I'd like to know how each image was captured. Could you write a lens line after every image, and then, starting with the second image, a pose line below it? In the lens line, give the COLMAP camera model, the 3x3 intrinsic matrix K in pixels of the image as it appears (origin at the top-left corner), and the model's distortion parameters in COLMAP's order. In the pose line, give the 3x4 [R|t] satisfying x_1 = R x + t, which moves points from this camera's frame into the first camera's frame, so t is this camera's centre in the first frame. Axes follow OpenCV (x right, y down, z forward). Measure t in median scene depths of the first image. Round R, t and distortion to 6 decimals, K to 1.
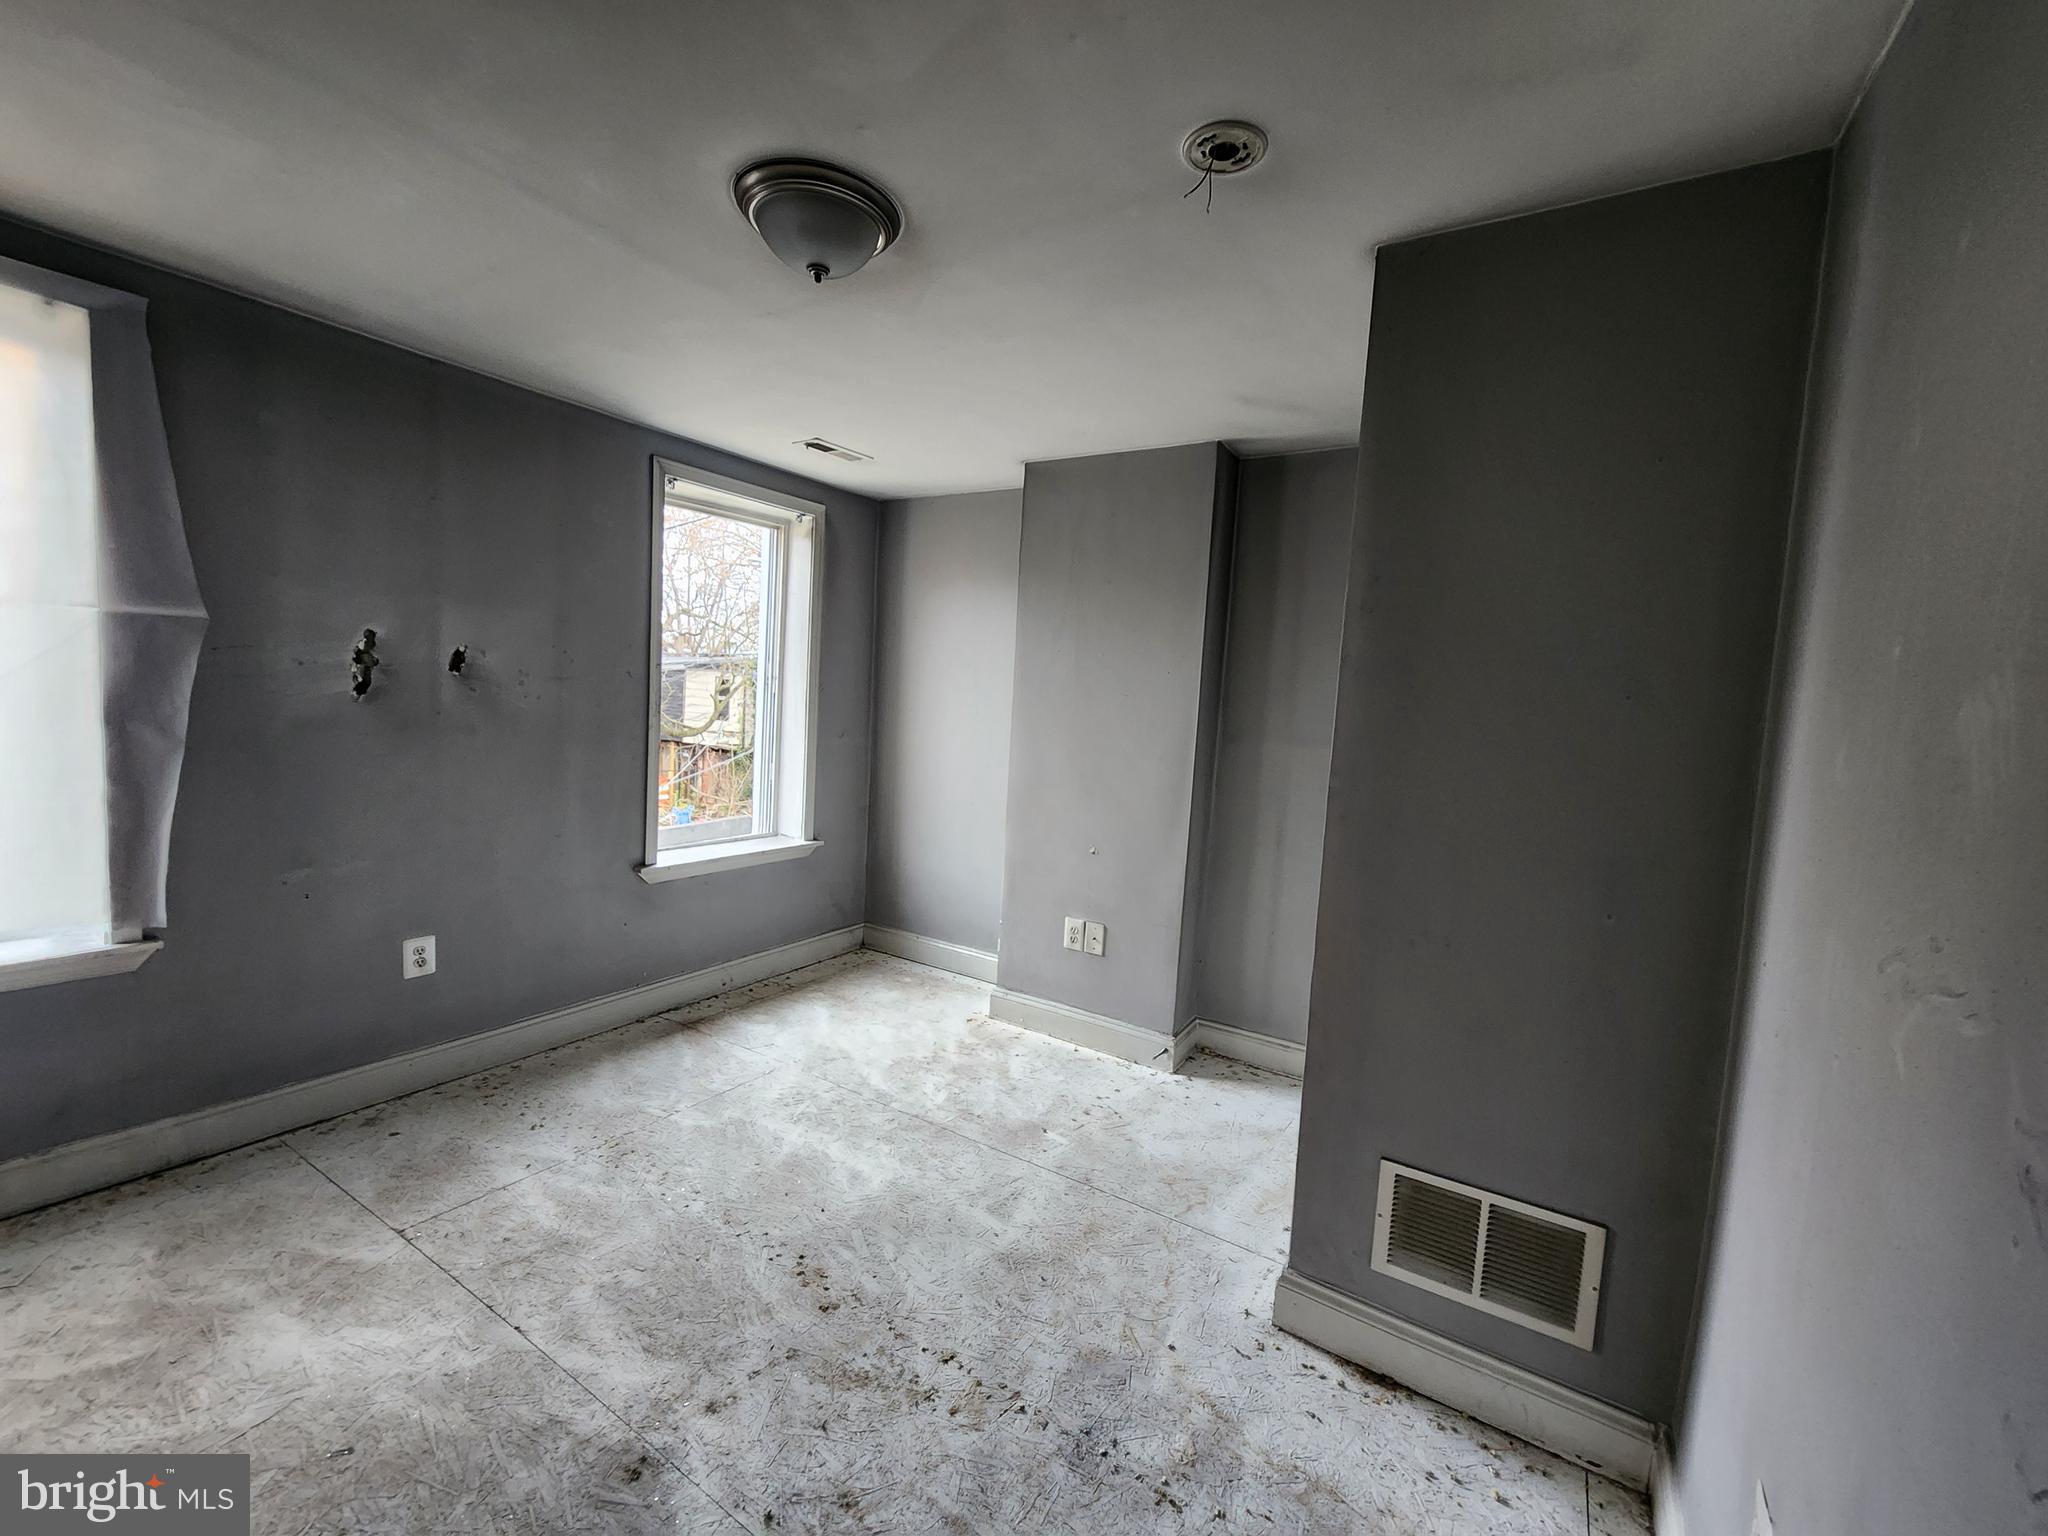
lens RADIAL K [[820.8, 0, 1043.4], [0, 820.8, 771.3], [0, 0, 1]] dist [-0.010608, -0.000668]
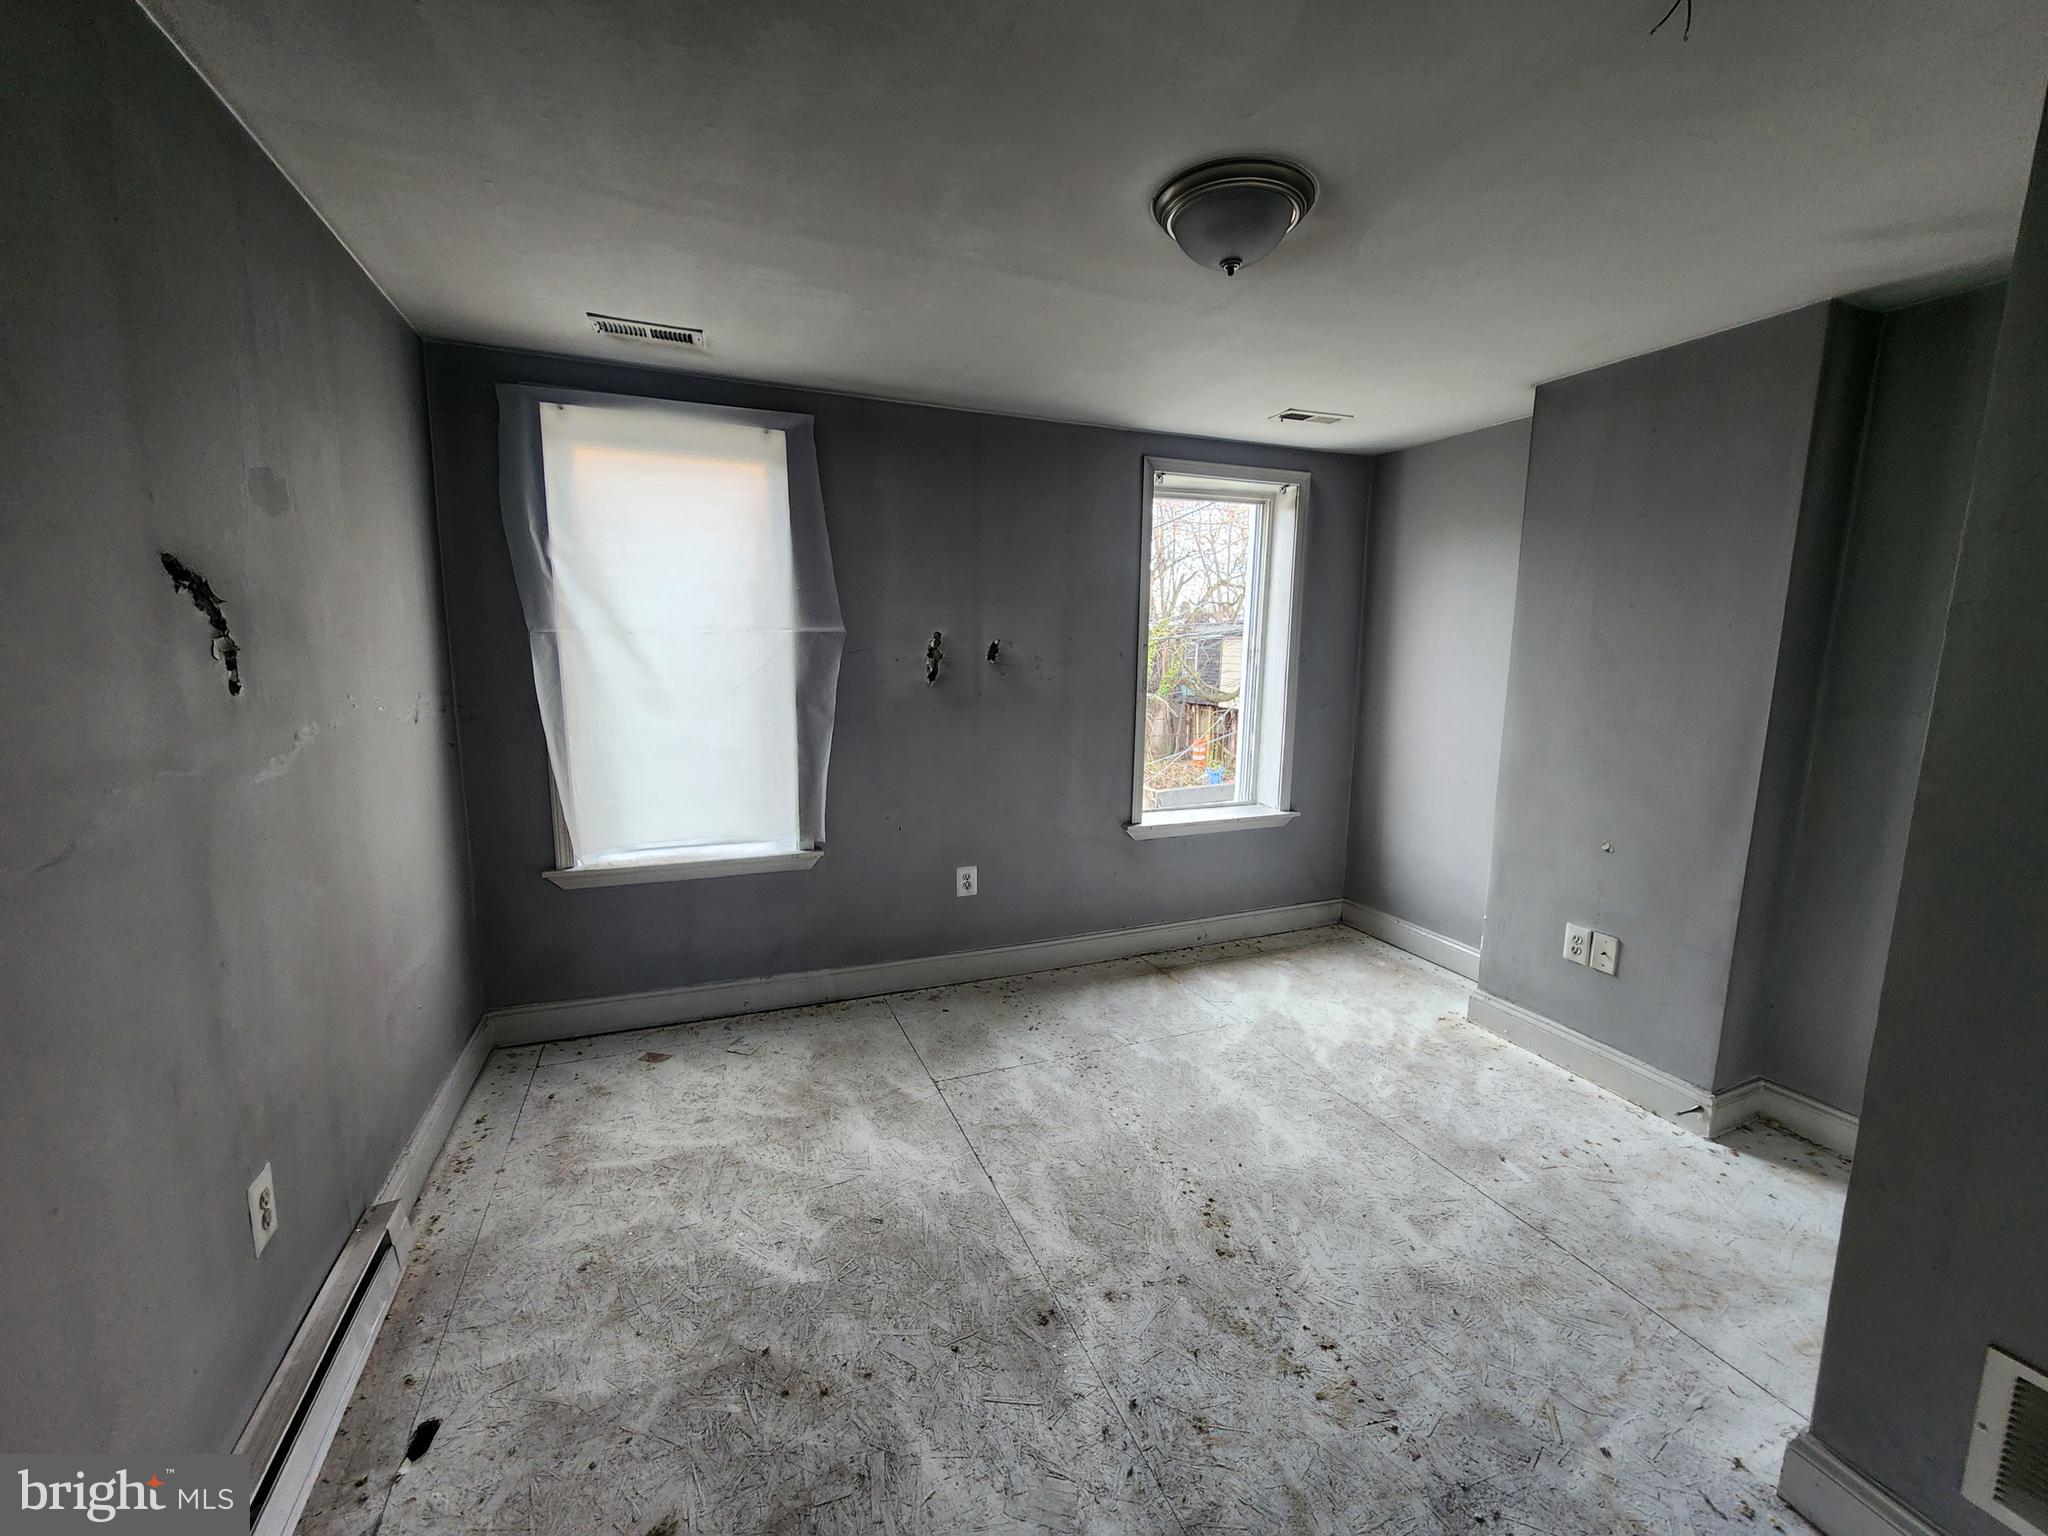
lens RADIAL K [[820.8, 0, 1043.4], [0, 820.8, 771.3], [0, 0, 1]] dist [-0.010608, -0.000668]
pose [[0.813794, 0.040770, -0.579721, 0.099028], [-0.015902, 0.998725, 0.047914, -0.014528], [0.580935, -0.029773, 0.813405, 0.008065]]
